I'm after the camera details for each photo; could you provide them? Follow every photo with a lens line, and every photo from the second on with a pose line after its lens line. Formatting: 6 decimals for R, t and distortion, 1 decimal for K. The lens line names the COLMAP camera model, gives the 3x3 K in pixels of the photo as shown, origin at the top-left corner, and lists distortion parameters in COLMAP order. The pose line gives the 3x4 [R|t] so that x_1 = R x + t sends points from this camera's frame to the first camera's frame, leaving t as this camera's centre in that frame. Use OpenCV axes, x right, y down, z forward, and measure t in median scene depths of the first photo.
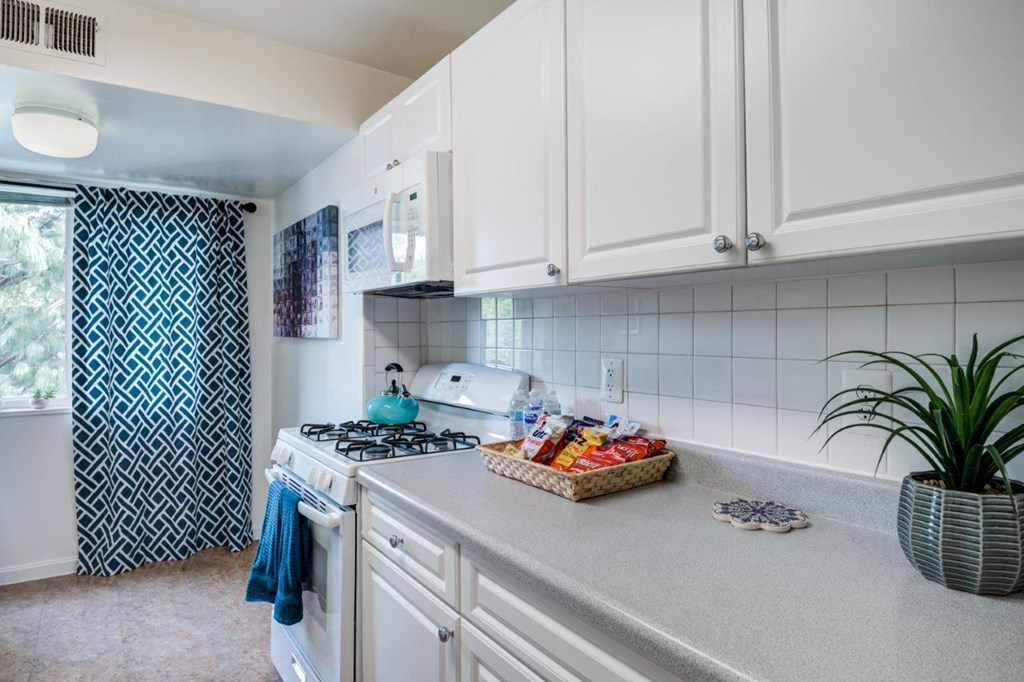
lens RADIAL K [[590.7, 0, 526.9], [0, 590.7, 340.5], [0, 0, 1]] dist [-0.006180, -0.027209]
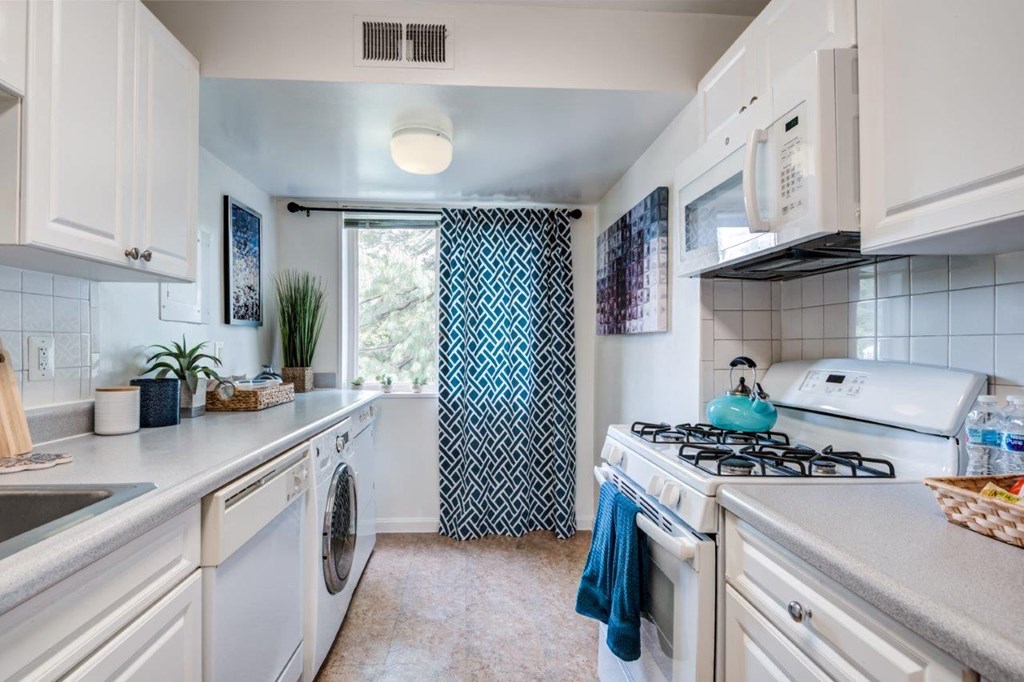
lens RADIAL K [[481.9, 0, 486.6], [0, 481.9, 341.4], [0, 0, 1]] dist [0.035758, -0.021892]
pose [[0.824337, -0.010937, -0.565994, -0.125793], [-0.009828, 0.999386, -0.033625, 0.039709], [0.566014, 0.033281, 0.823723, 0.221027]]
